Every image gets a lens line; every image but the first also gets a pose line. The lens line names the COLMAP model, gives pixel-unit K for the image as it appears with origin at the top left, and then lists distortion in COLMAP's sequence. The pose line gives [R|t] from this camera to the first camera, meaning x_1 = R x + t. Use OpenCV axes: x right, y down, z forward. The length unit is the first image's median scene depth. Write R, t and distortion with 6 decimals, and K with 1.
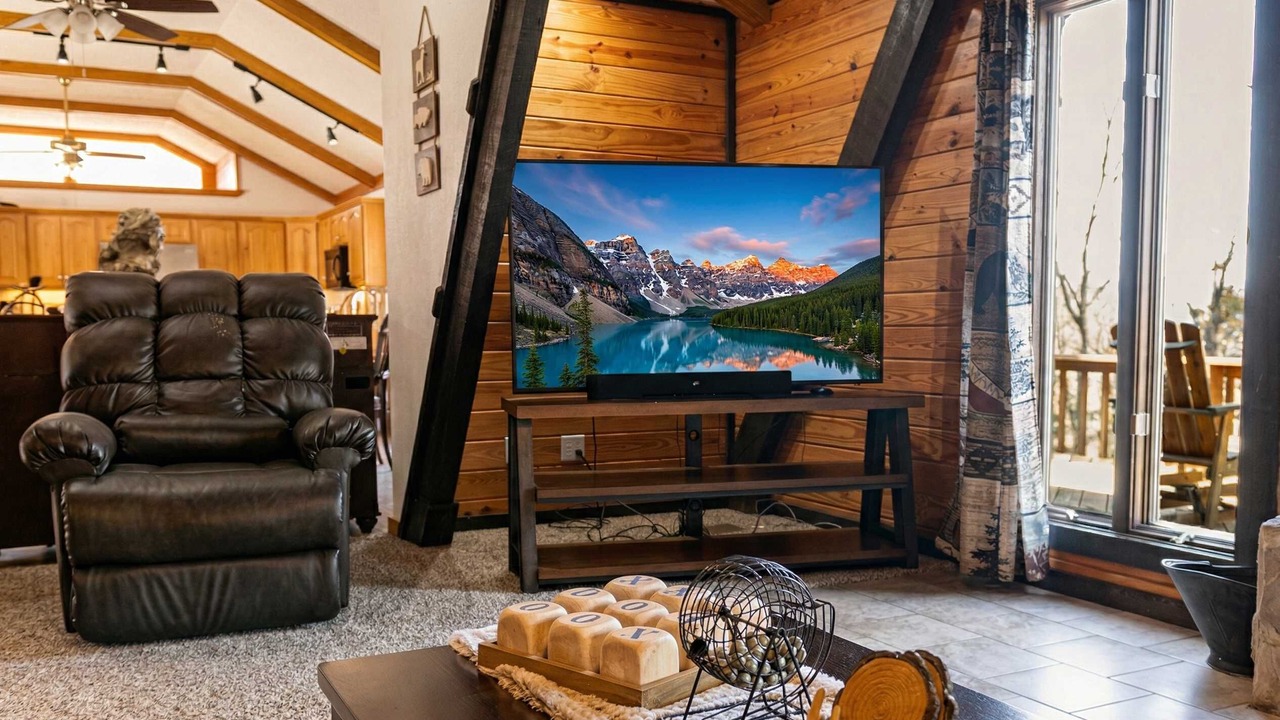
lens RADIAL K [[1244.0, 0, 640.7], [0, 1244.0, 390.6], [0, 0, 1]] dist [0.002906, 0.001206]
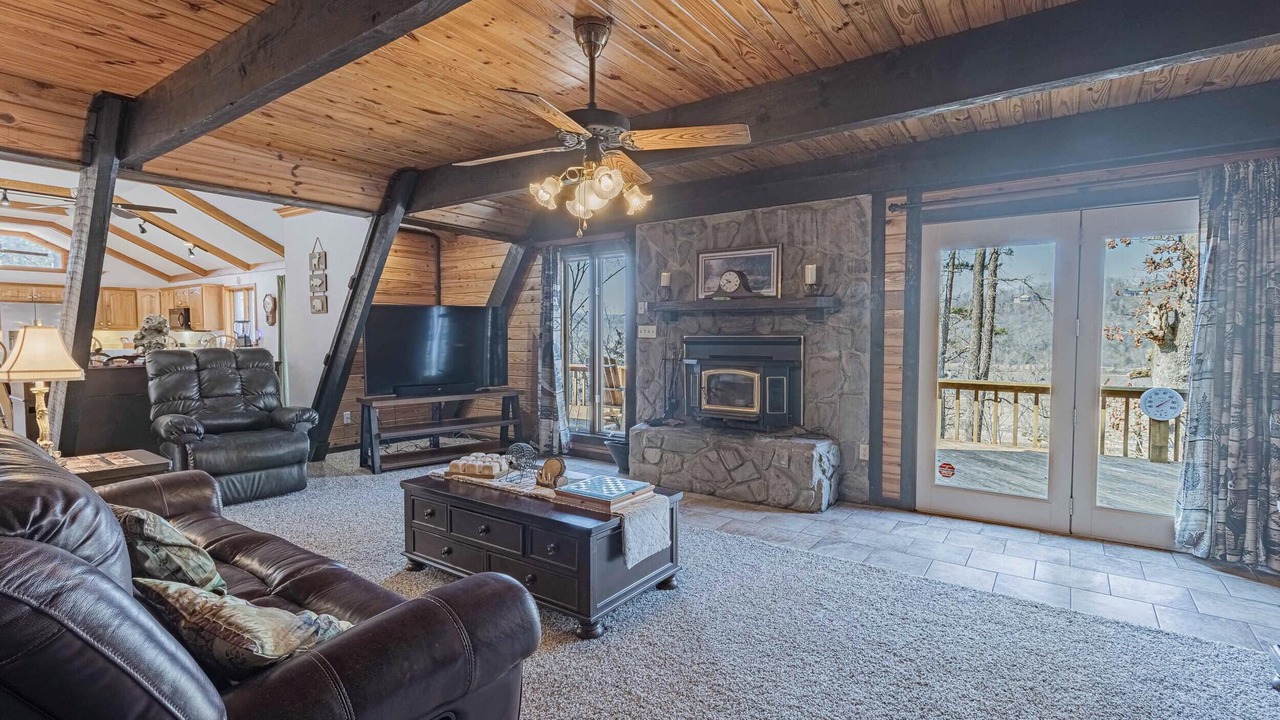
lens RADIAL K [[619.7, 0, 612.8], [0, 619.7, 364.5], [0, 0, 1]] dist [0.002239, 0.000584]
pose [[0.917697, -0.024173, 0.396546, -0.140782], [0.030120, 0.999508, -0.008776, -0.036178], [-0.396139, 0.019997, 0.917973, -0.354663]]
